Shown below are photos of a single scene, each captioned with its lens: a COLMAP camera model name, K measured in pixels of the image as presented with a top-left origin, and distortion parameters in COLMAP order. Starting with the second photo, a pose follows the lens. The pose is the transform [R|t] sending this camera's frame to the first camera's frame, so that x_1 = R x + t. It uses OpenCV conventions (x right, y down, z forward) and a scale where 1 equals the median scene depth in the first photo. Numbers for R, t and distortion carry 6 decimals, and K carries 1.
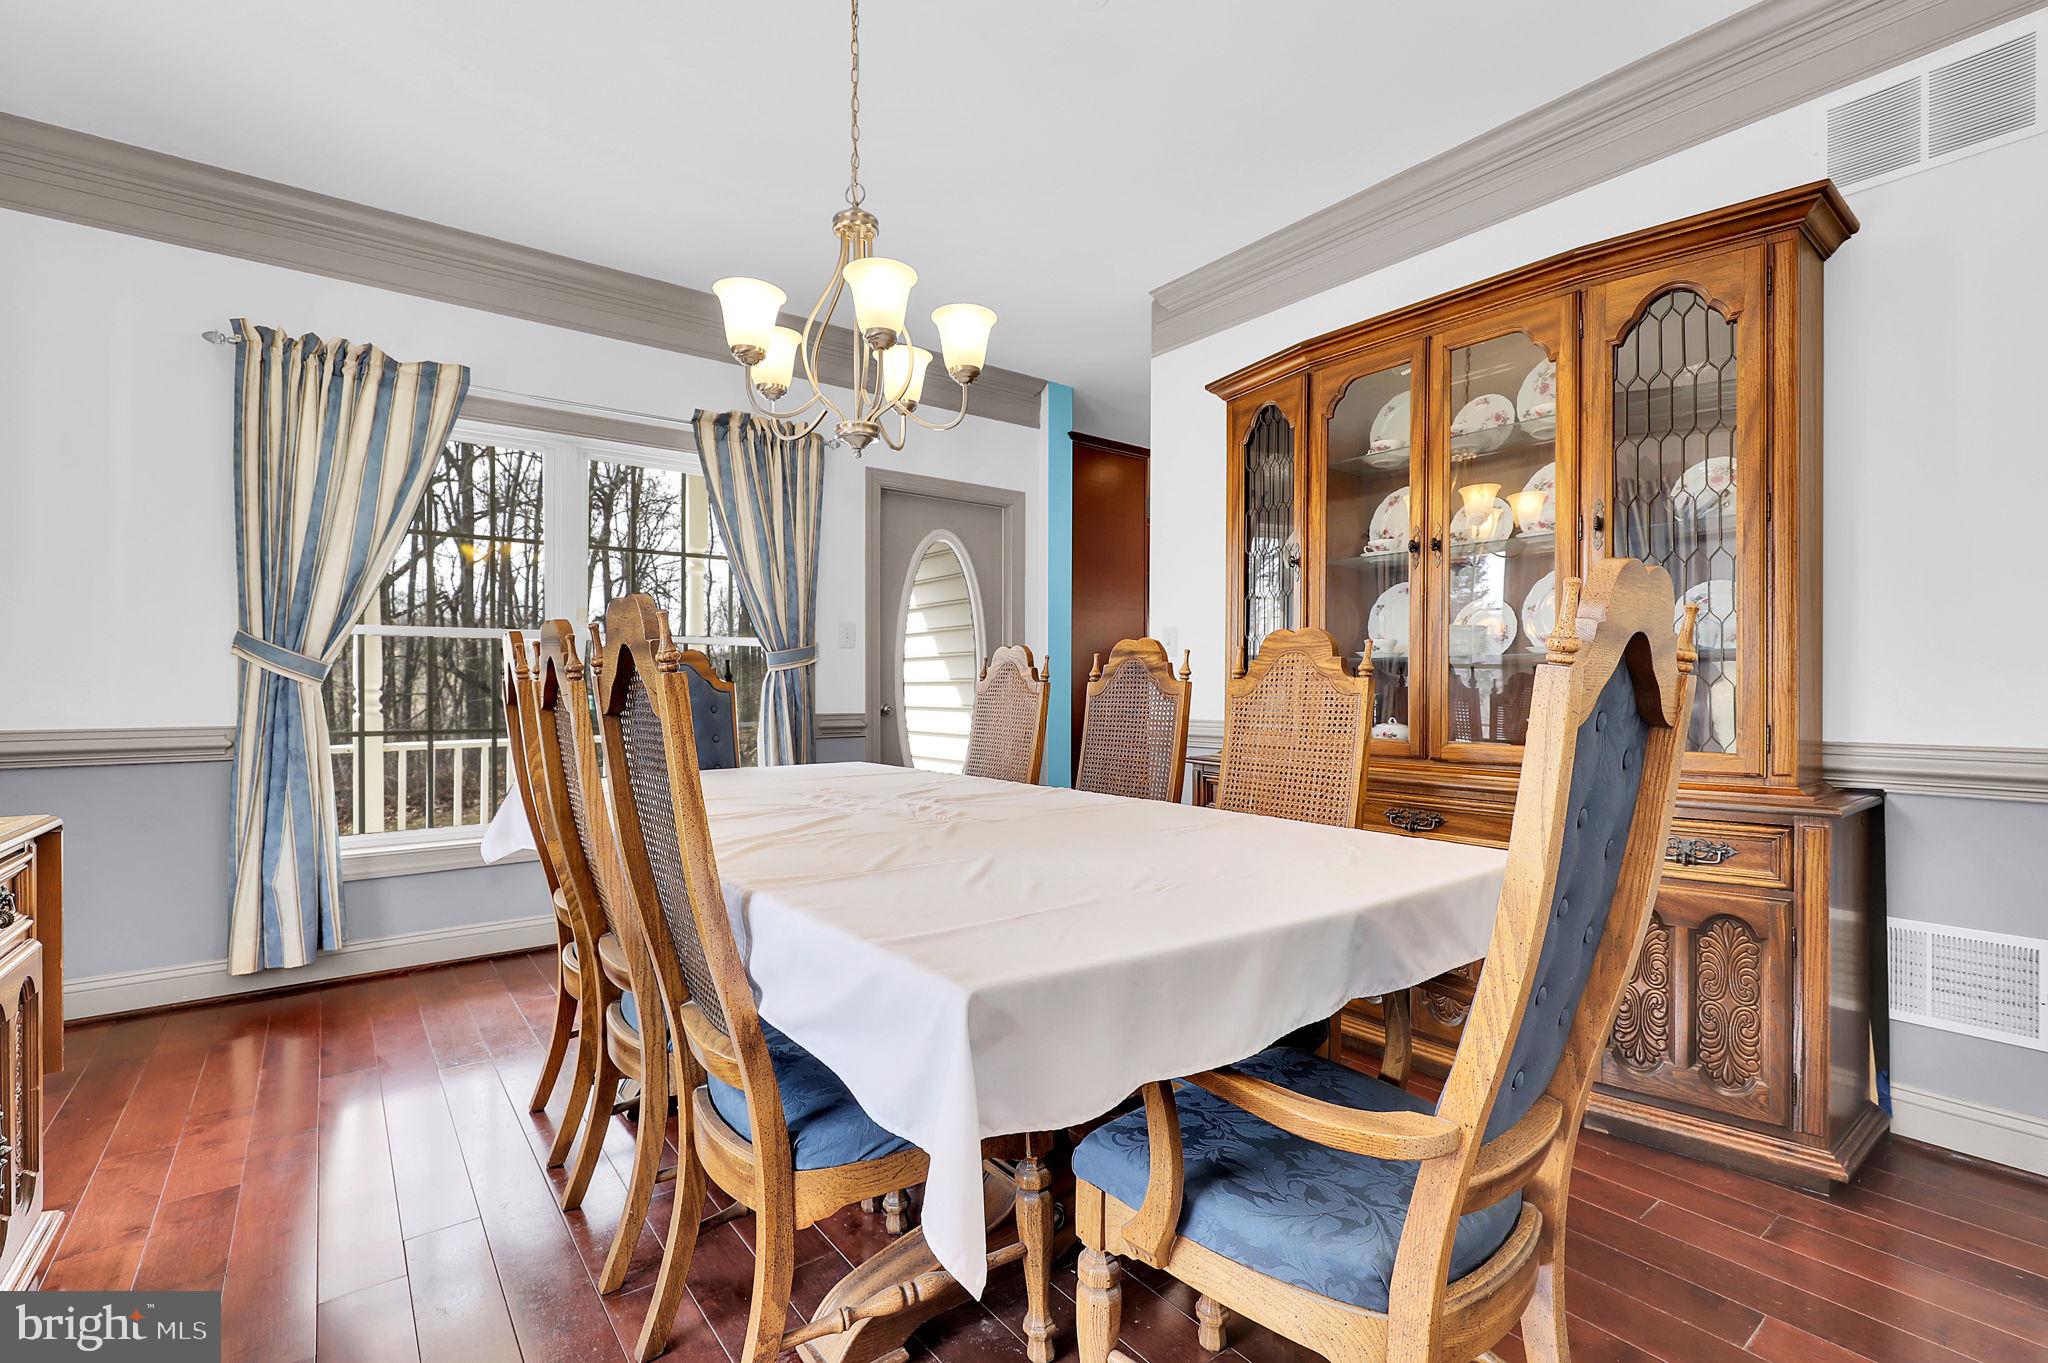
lens RADIAL K [[891.4, 0, 1021.6], [0, 891.4, 696.0], [0, 0, 1]] dist [-0.001715, -0.000305]
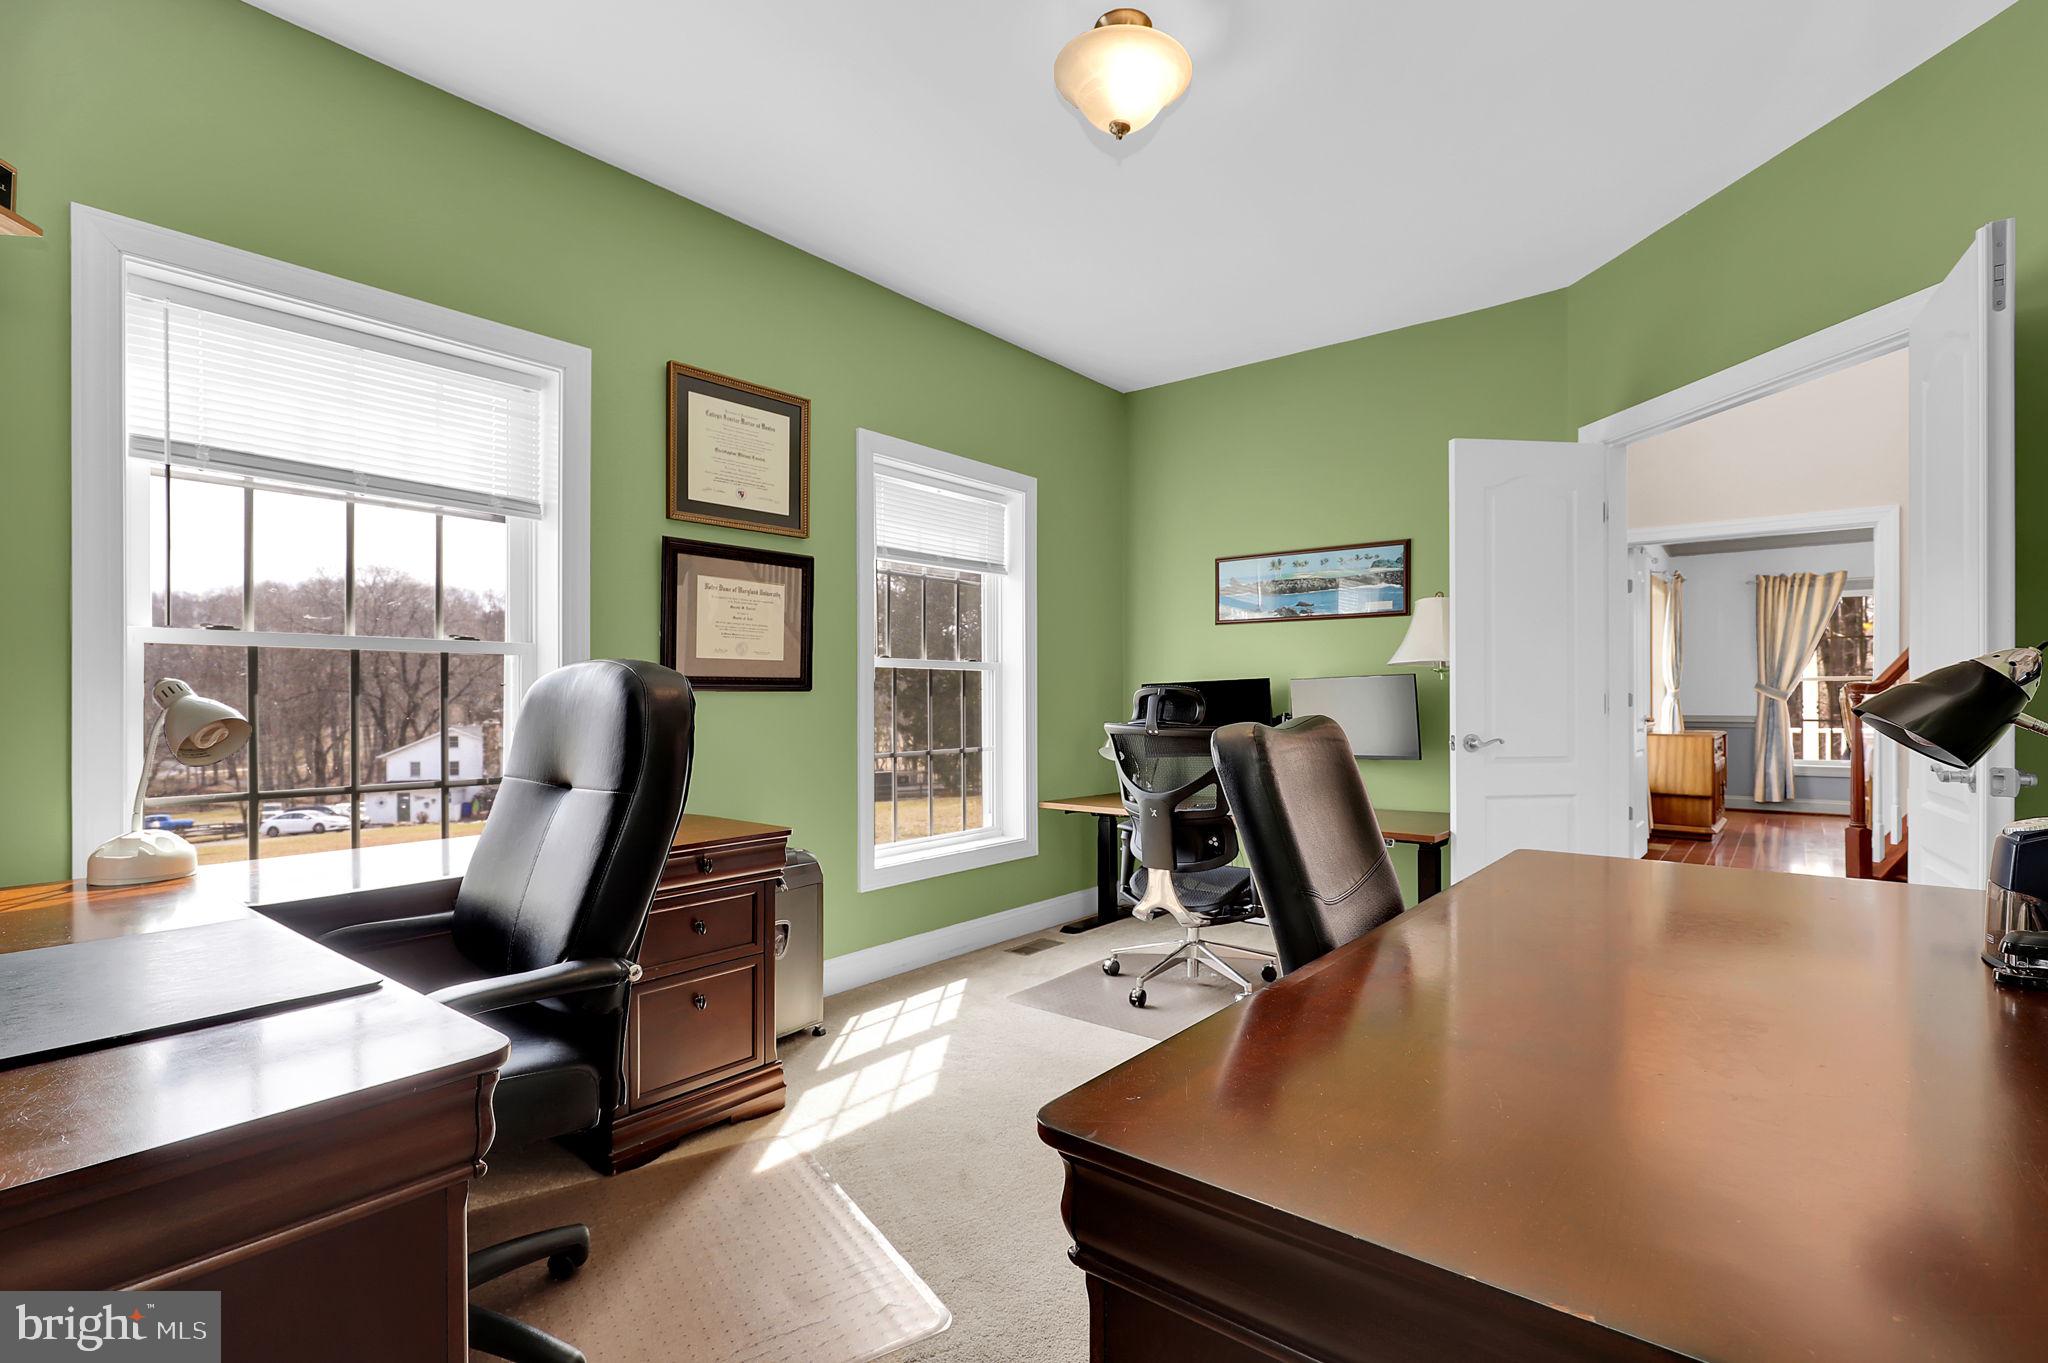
lens RADIAL K [[960.1, 0, 1022.1], [0, 960.1, 706.2], [0, 0, 1]] dist [-0.001236, -0.000350]
pose [[0.222178, -0.000543, -0.975006, 1.561195], [-0.002525, 0.999996, -0.001132, 0.012251], [0.975003, 0.002713, 0.222175, -1.937868]]
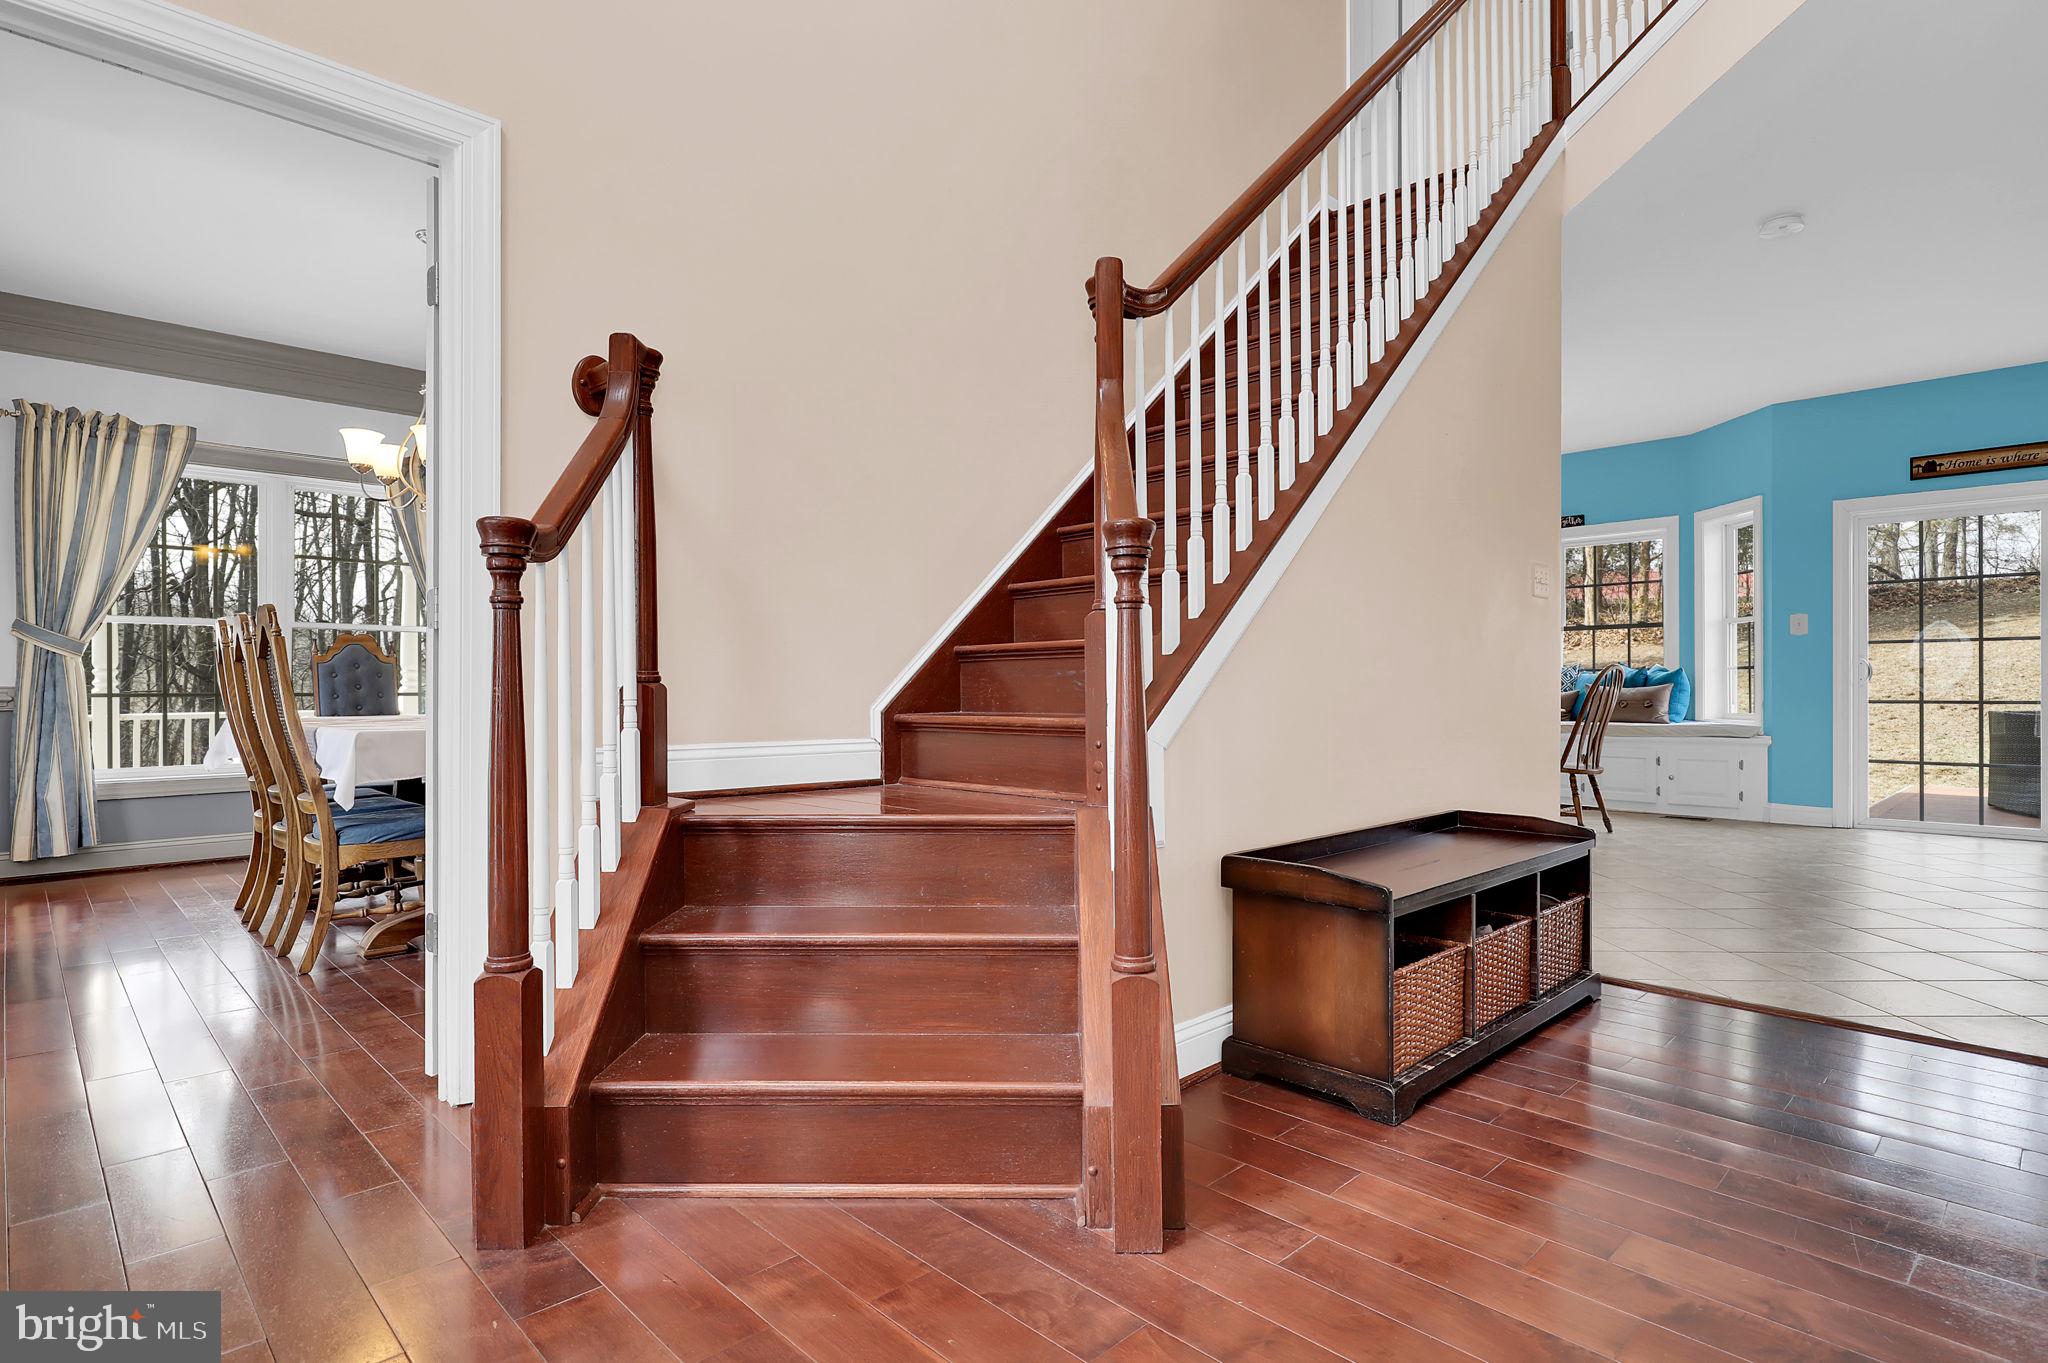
lens RADIAL K [[1034.0, 0, 1028.8], [0, 1034.0, 697.8], [0, 0, 1]] dist [-0.000081, -0.000413]
pose [[0.993088, -0.002591, 0.117345, 0.506489], [0.002969, 0.999991, -0.003041, 0.060513], [-0.117336, 0.003368, 0.993087, -0.793738]]
